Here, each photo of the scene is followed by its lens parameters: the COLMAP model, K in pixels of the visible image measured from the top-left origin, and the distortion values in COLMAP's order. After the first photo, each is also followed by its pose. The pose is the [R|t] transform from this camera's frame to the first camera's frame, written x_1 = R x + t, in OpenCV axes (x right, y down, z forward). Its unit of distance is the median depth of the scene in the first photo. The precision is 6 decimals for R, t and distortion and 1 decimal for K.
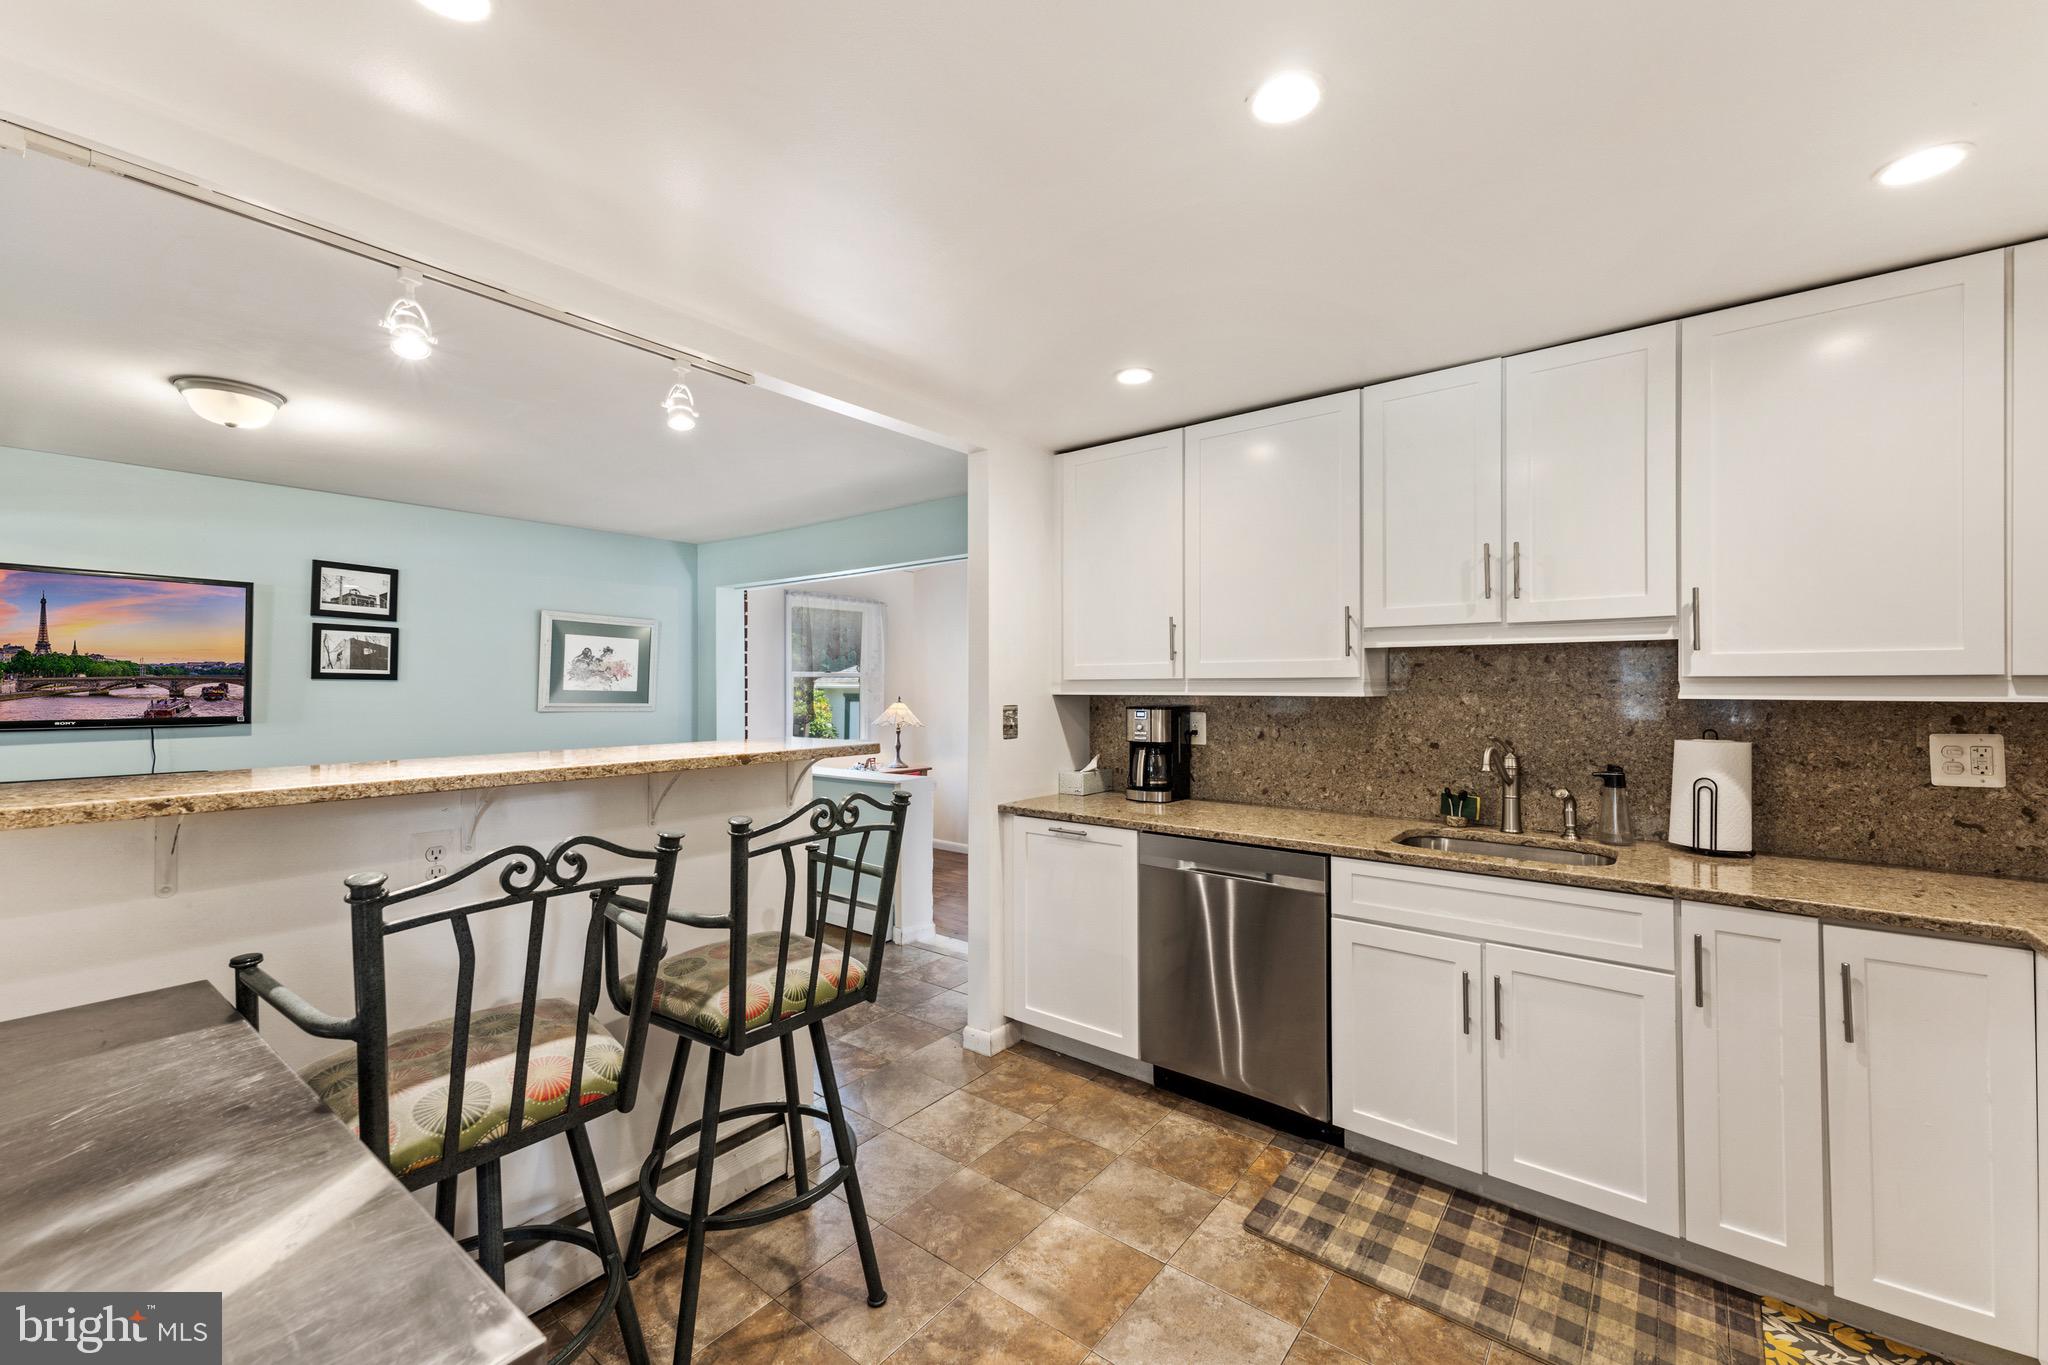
lens RADIAL K [[819.8, 0, 1020.7], [0, 819.8, 682.0], [0, 0, 1]] dist [0.017569, -0.001794]
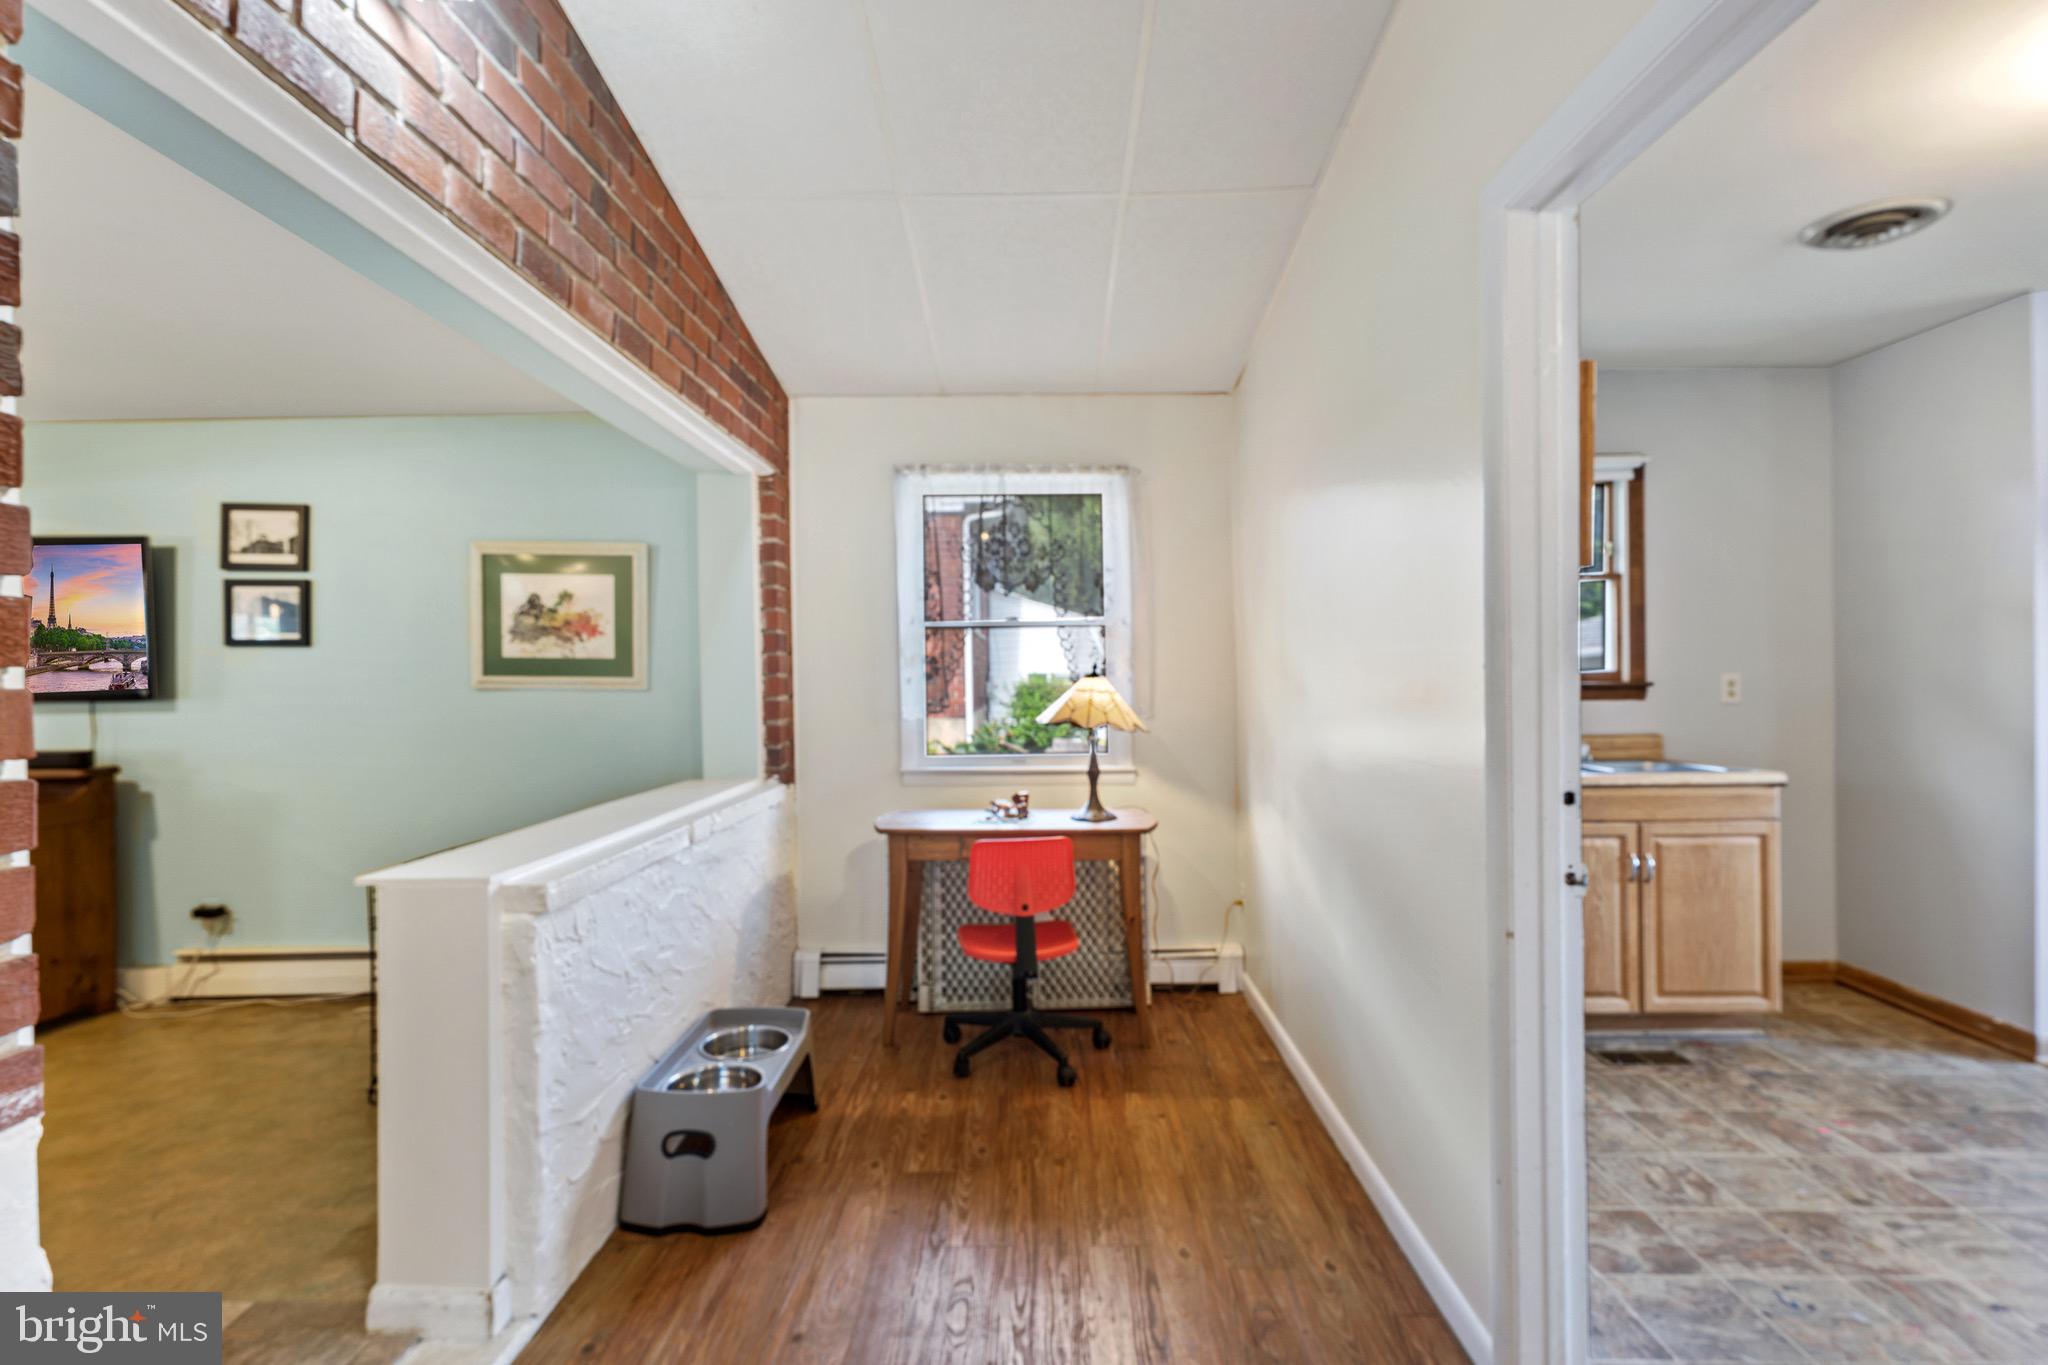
lens RADIAL K [[952.5, 0, 1029.6], [0, 952.5, 678.4], [0, 0, 1]] dist [-0.014153, -0.000312]
pose [[0.627373, -0.009423, -0.778662, 0.589548], [0.020068, 0.999790, 0.004070, 0.060859], [0.778460, -0.018179, 0.627431, 1.642214]]
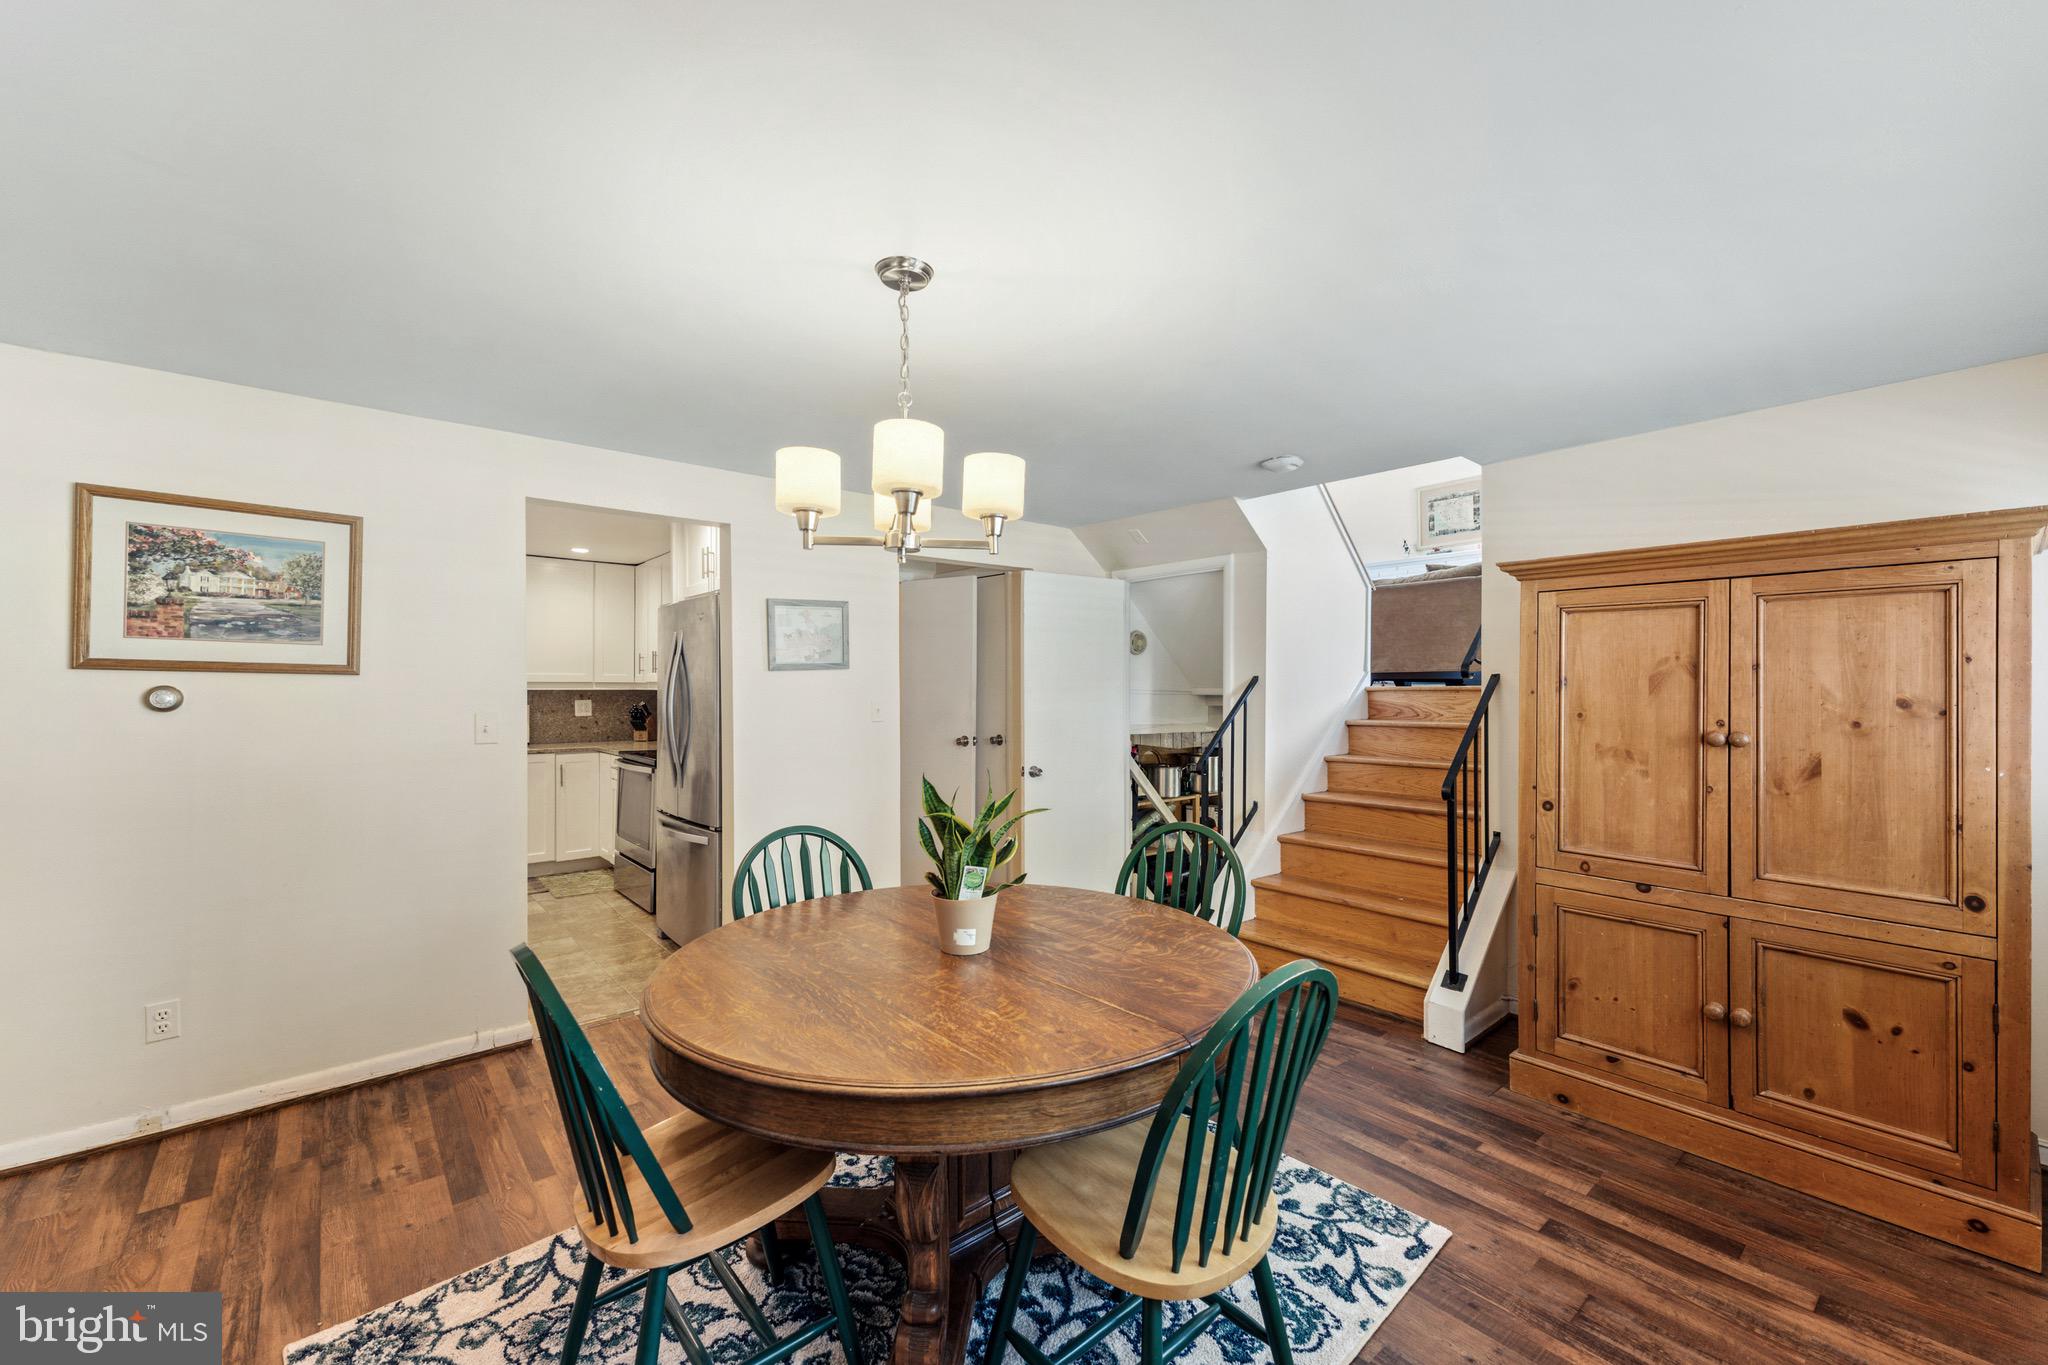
lens RADIAL K [[819.8, 0, 1022.6], [0, 819.8, 678.5], [0, 0, 1]] dist [0.017569, -0.001794]
pose [[0.192101, 0.010838, 0.981315, -1.342810], [-0.003815, 0.999940, -0.010297, 0.003815], [-0.981368, -0.001766, 0.192131, -1.030938]]
